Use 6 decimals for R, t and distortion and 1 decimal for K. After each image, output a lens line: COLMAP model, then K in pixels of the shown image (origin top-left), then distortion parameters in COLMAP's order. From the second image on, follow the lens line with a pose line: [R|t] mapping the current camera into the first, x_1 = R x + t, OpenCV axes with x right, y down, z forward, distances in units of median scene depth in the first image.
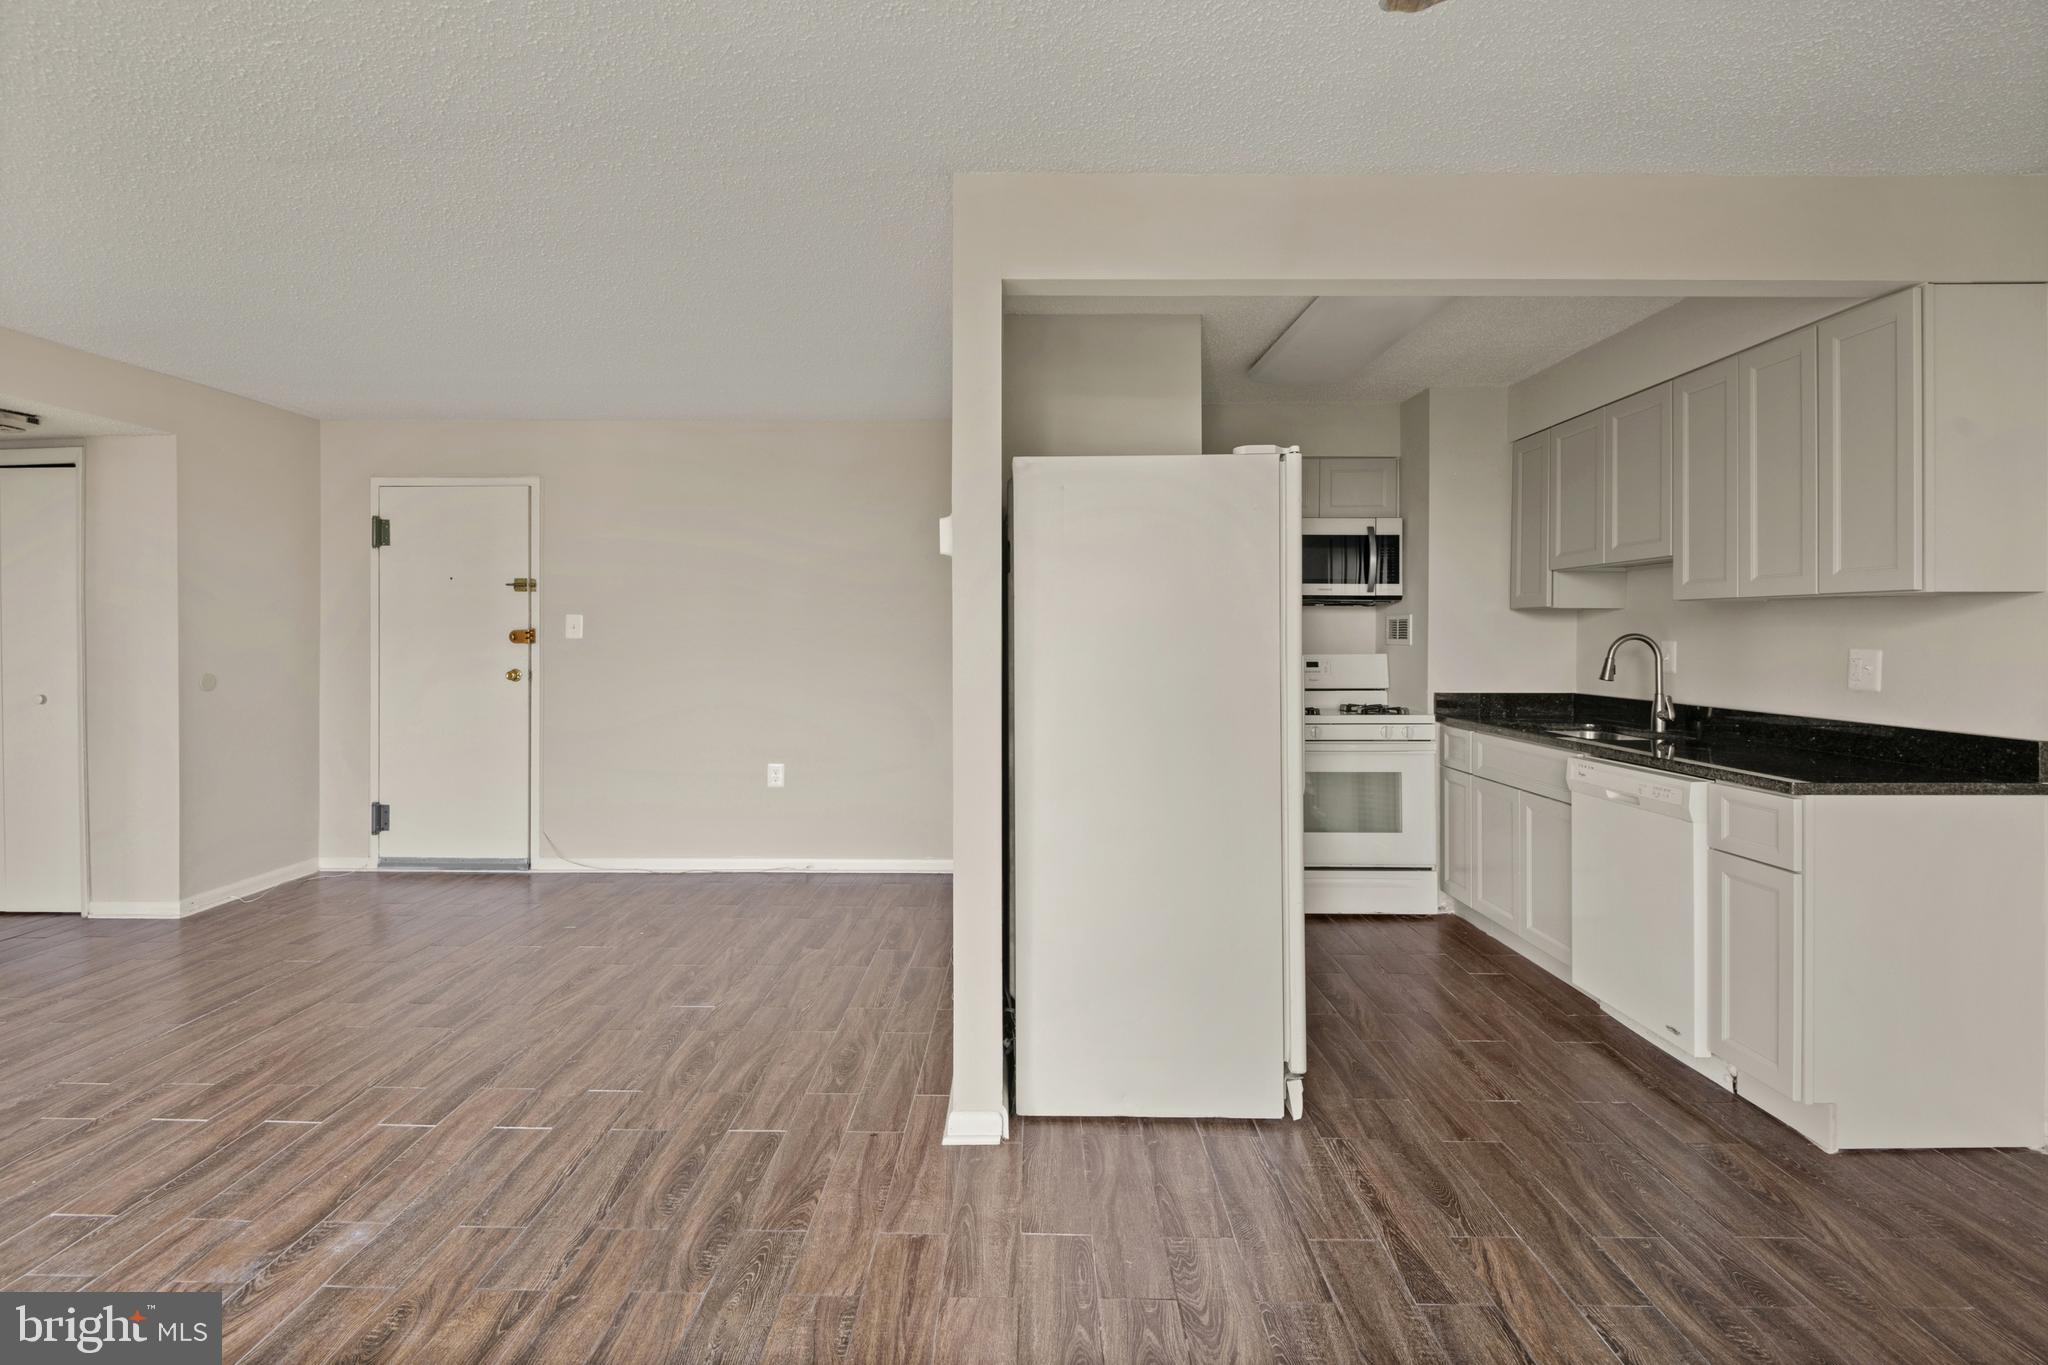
lens RADIAL K [[940.4, 0, 991.4], [0, 940.4, 676.6], [0, 0, 1]] dist [-0.017131, -0.000342]
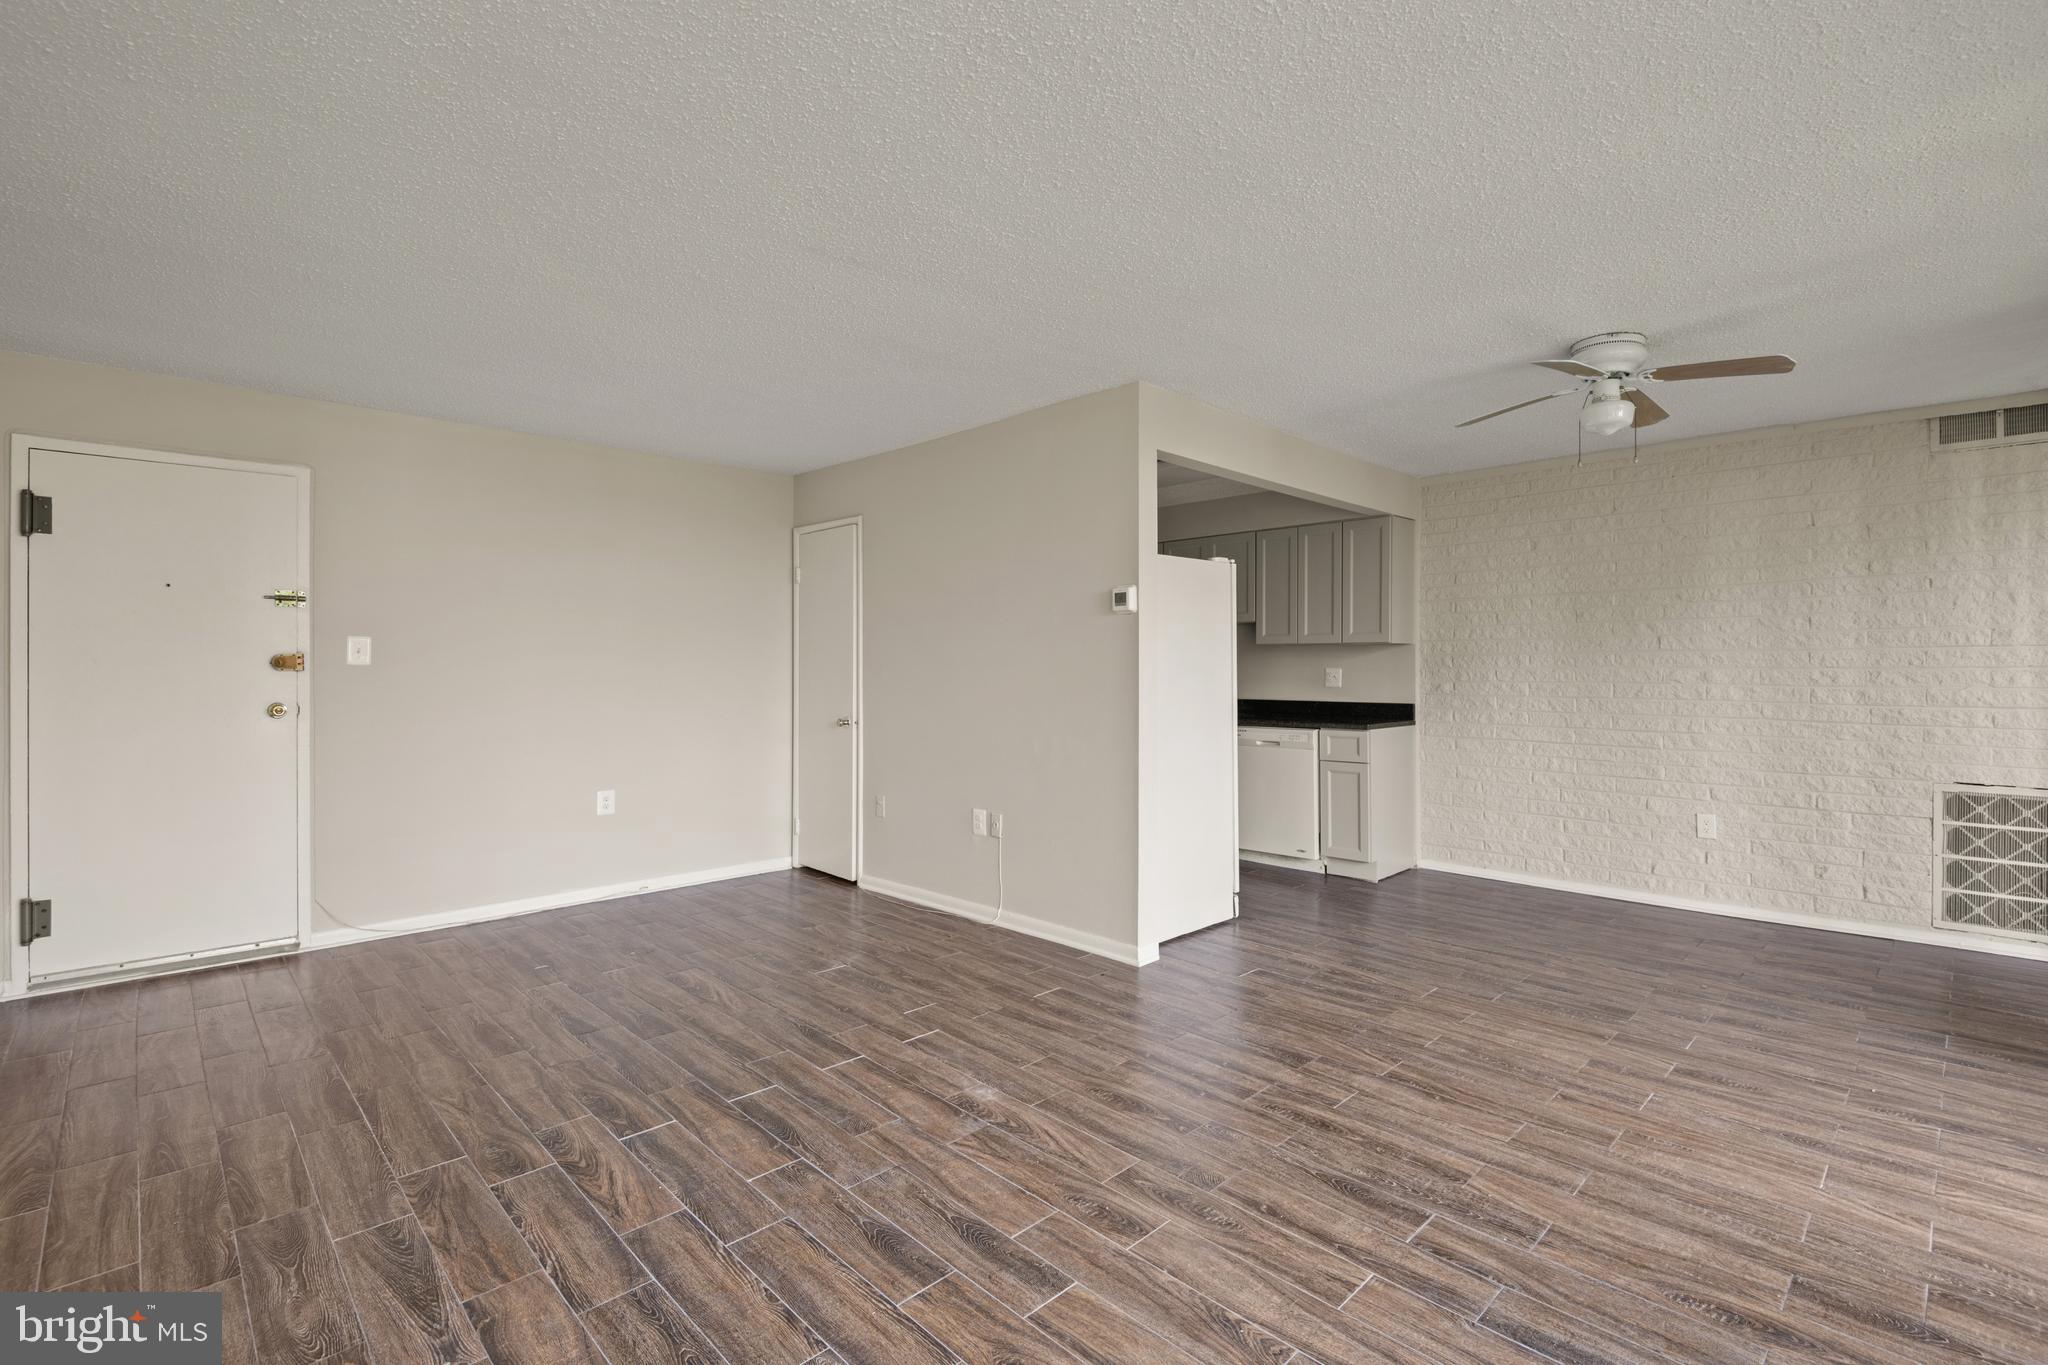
lens RADIAL K [[940.4, 0, 991.4], [0, 940.4, 676.6], [0, 0, 1]] dist [-0.017131, -0.000342]
pose [[0.706589, -0.002260, 0.707621, -1.254728], [0.034280, 0.998930, -0.031040, 0.030854], [-0.706794, 0.046190, 0.705910, -0.001882]]
